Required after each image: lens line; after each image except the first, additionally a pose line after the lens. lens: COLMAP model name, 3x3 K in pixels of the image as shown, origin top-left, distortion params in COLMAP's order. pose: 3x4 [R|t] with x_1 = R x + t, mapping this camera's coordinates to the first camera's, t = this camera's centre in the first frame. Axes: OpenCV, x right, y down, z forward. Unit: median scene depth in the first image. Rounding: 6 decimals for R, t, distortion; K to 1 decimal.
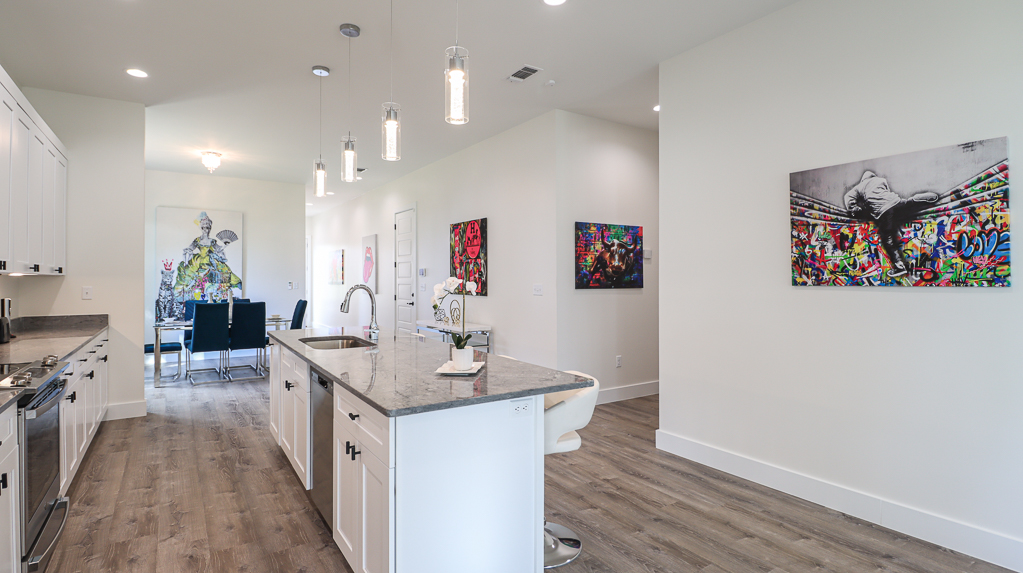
lens RADIAL K [[506.4, 0, 516.8], [0, 506.4, 272.9], [0, 0, 1]] dist [0.001757, 0.003007]
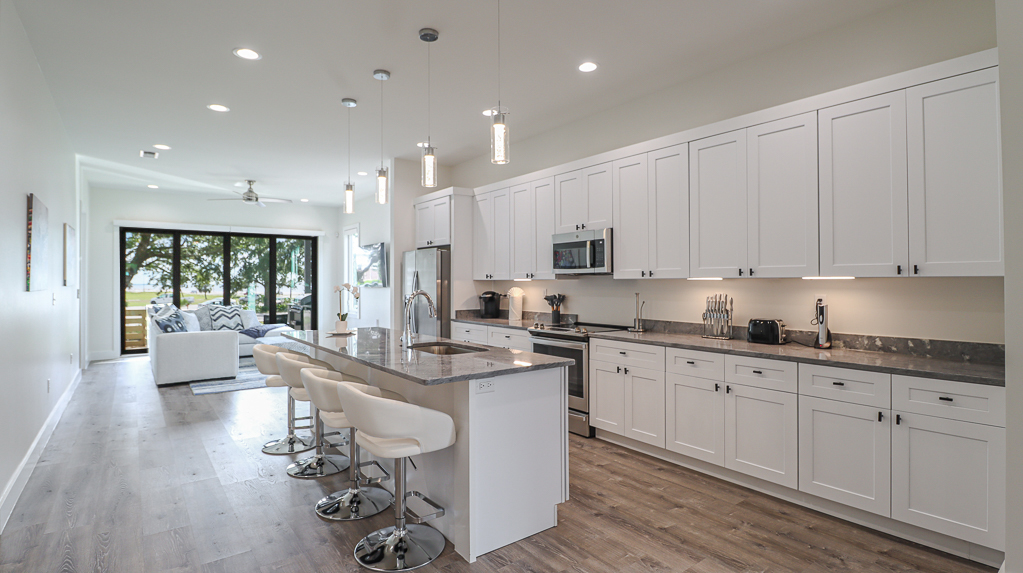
lens RADIAL K [[506.4, 0, 517.6], [0, 506.4, 284.4], [0, 0, 1]] dist [0.001757, 0.003007]
pose [[-0.998570, 0.004426, -0.053273, -0.195671], [0.004890, 0.999951, -0.008577, 0.009346], [0.053233, -0.008825, -0.998543, 0.872185]]
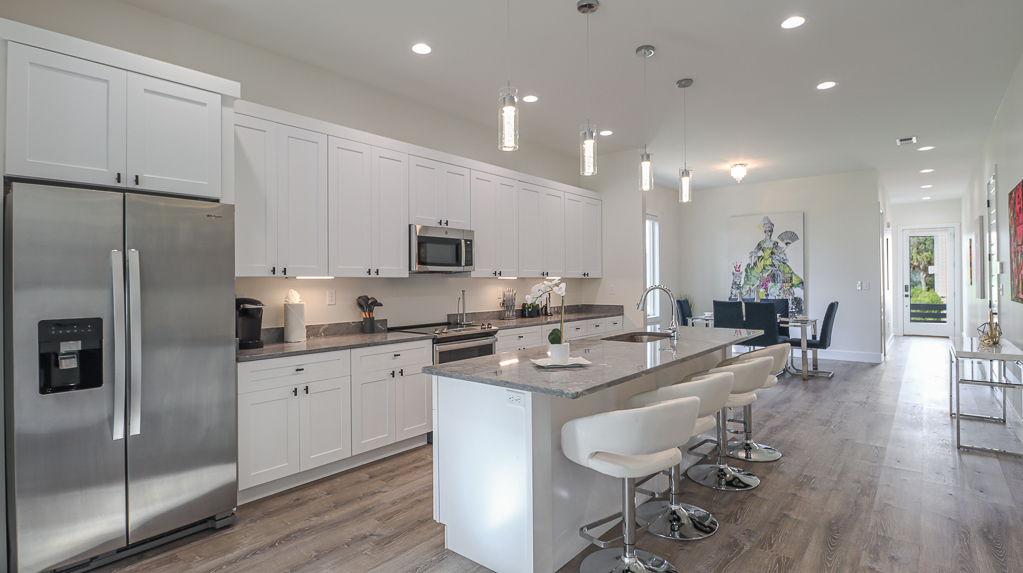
lens RADIAL K [[506.4, 0, 509.4], [0, 506.4, 281.2], [0, 0, 1]] dist [0.001757, 0.003007]
pose [[0.270428, 0.000998, -0.962740, 0.274437], [0.017659, 0.999826, 0.005997, 0.000499], [0.962578, -0.018622, 0.270363, 0.187945]]
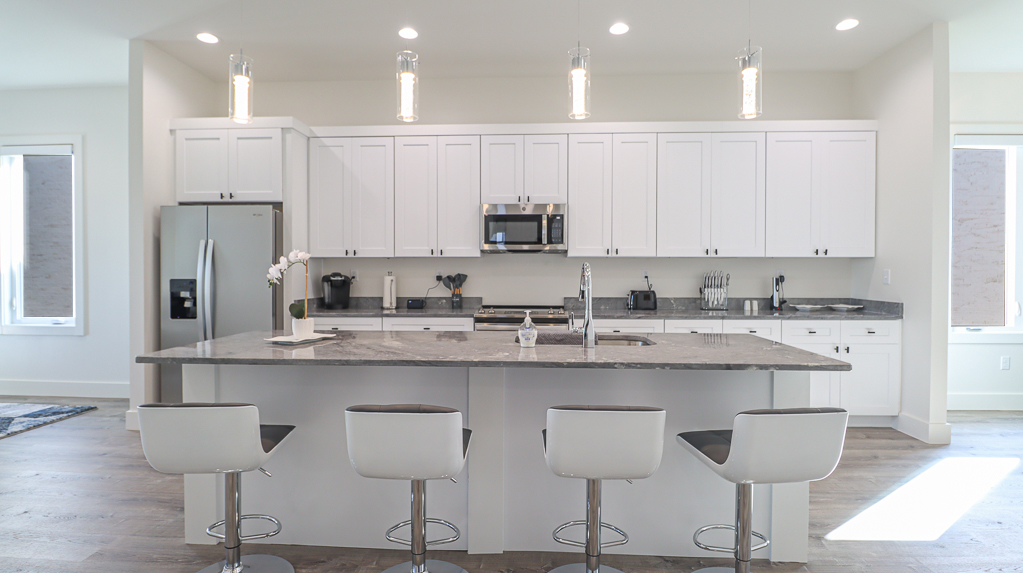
lens RADIAL K [[497.5, 0, 512.2], [0, 497.5, 280.6], [0, 0, 1]] dist [0.015390, -0.004513]
pose [[-0.599171, 0.030802, -0.800028, 0.138439], [0.010096, 0.999471, 0.030920, 0.007821], [0.800557, 0.010449, -0.599165, 0.587485]]
